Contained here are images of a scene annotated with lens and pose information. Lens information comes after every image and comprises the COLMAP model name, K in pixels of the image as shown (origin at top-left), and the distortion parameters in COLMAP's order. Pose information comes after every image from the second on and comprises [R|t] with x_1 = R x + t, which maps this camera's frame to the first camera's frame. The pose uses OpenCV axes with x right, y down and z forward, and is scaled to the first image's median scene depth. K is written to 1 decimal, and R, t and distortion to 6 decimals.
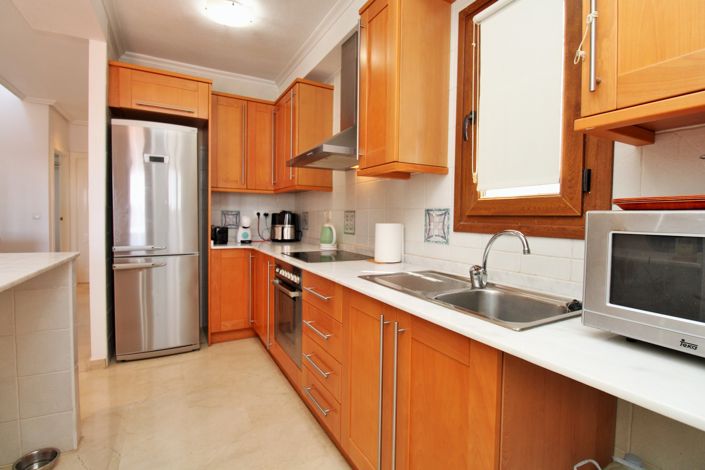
lens RADIAL K [[328.0, 0, 362.6], [0, 328.0, 226.9], [0, 0, 1]] dist [-0.009199, -0.005311]
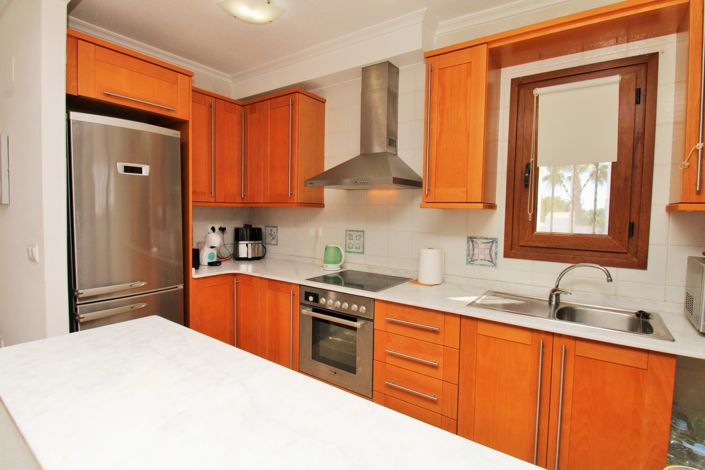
lens RADIAL K [[328.0, 0, 358.4], [0, 328.0, 226.2], [0, 0, 1]] dist [-0.009199, -0.005311]
pose [[0.903055, -0.017475, 0.429168, -0.611067], [0.007726, 0.999671, 0.024448, -0.113291], [-0.429454, -0.018762, 0.902894, 0.107124]]
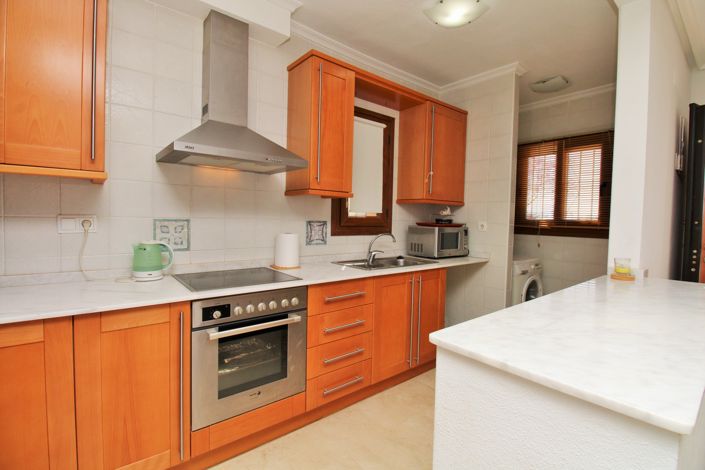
lens RADIAL K [[328.0, 0, 358.2], [0, 328.0, 223.2], [0, 0, 1]] dist [-0.009199, -0.005311]
pose [[-0.167767, -0.038885, 0.985060, -1.081692], [-0.000551, 0.999225, 0.039350, -0.090328], [-0.985827, 0.006059, -0.167658, 0.943166]]
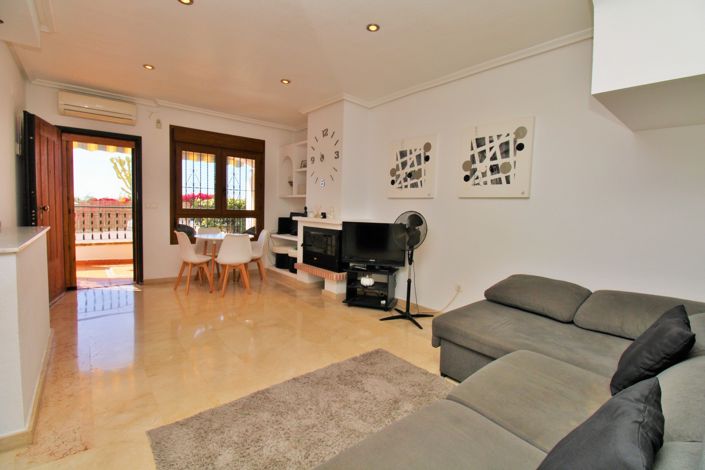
lens RADIAL K [[328.0, 0, 355.3], [0, 328.0, 229.9], [0, 0, 1]] dist [-0.009199, -0.005311]
pose [[-0.983775, -0.029702, -0.176932, -1.533017], [-0.045892, 0.995052, 0.088125, -0.078053], [0.173439, 0.094815, -0.980270, 1.554330]]
